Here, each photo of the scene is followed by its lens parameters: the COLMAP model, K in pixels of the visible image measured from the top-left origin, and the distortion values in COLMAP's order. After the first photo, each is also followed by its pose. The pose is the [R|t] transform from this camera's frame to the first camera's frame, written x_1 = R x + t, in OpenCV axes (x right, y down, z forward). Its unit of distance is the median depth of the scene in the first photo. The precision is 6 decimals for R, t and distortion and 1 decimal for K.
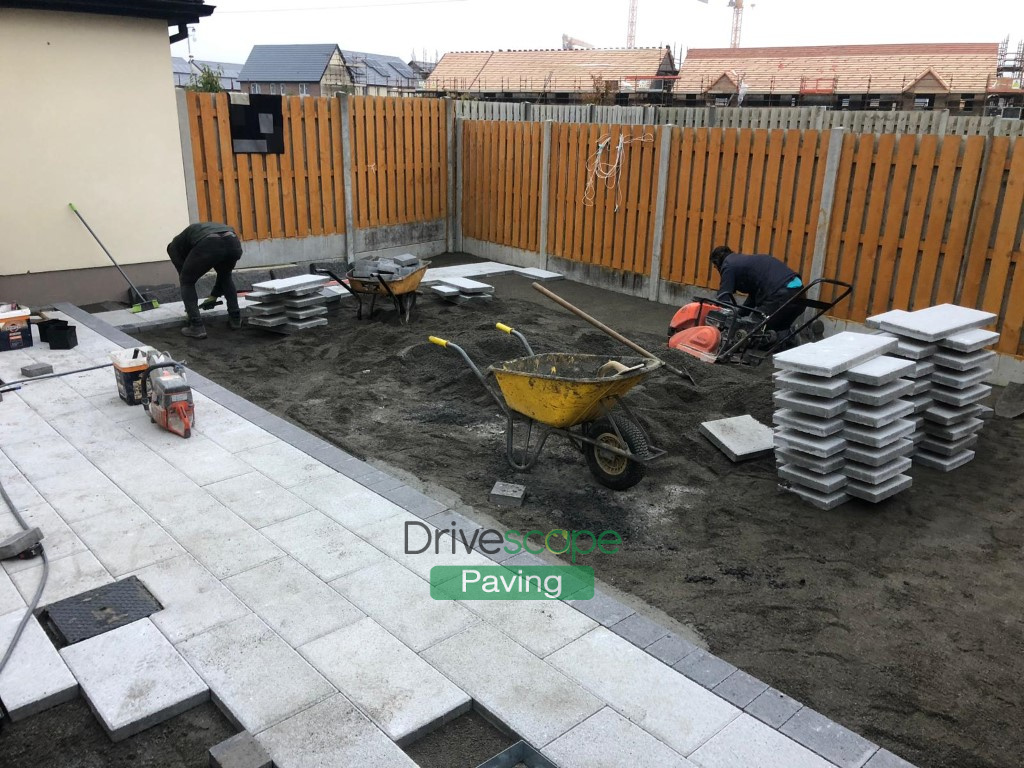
lens RADIAL K [[838.3, 0, 503.0], [0, 838.3, 389.0], [0, 0, 1]] dist [0.048833, -0.049530]
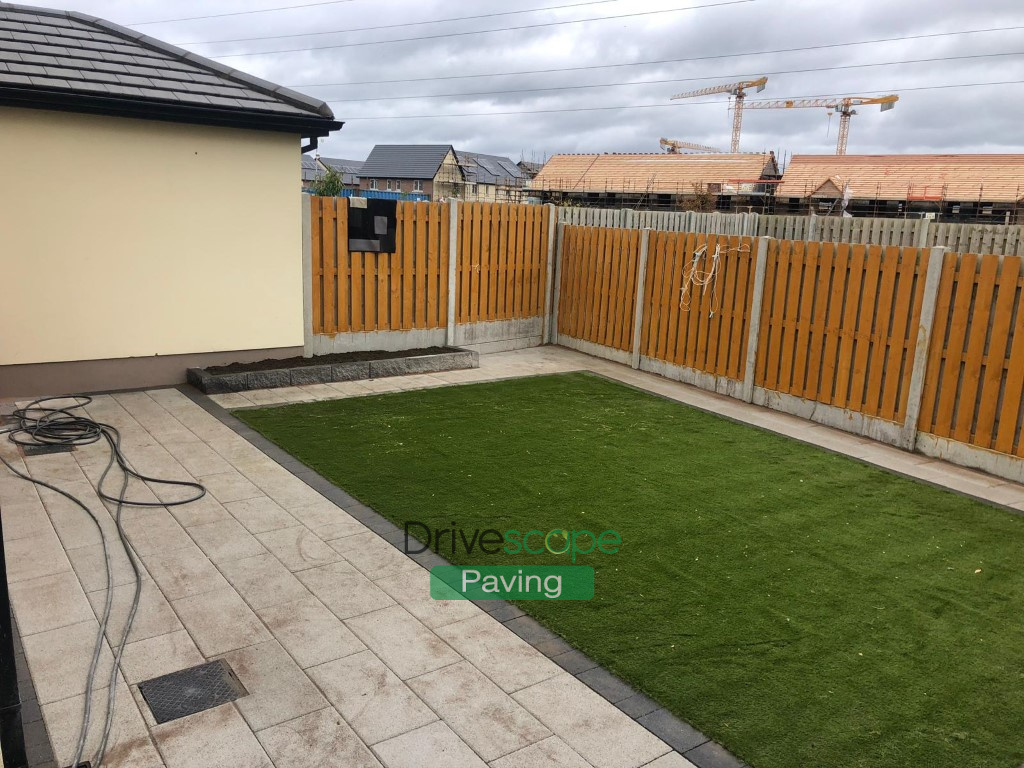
lens RADIAL K [[838.3, 0, 509.9], [0, 838.3, 376.2], [0, 0, 1]] dist [0.048833, -0.049530]
pose [[0.993441, 0.045852, -0.104751, 0.003637], [-0.057931, 0.991635, -0.115346, -0.010325], [0.098586, 0.120658, 0.987787, -0.017994]]
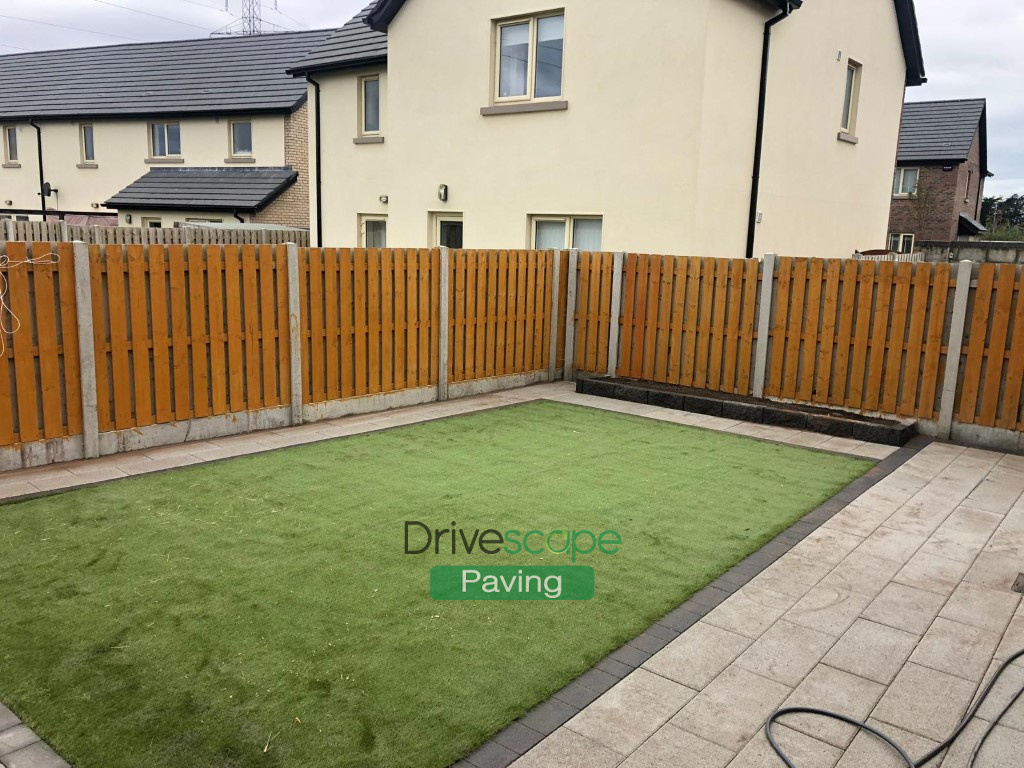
lens RADIAL K [[838.3, 0, 507.9], [0, 838.3, 380.6], [0, 0, 1]] dist [0.048833, -0.049530]
pose [[-0.165590, -0.198465, 0.966018, -0.646365], [0.272963, 0.932049, 0.238276, -0.271326], [-0.947666, 0.303144, -0.100164, 0.740823]]
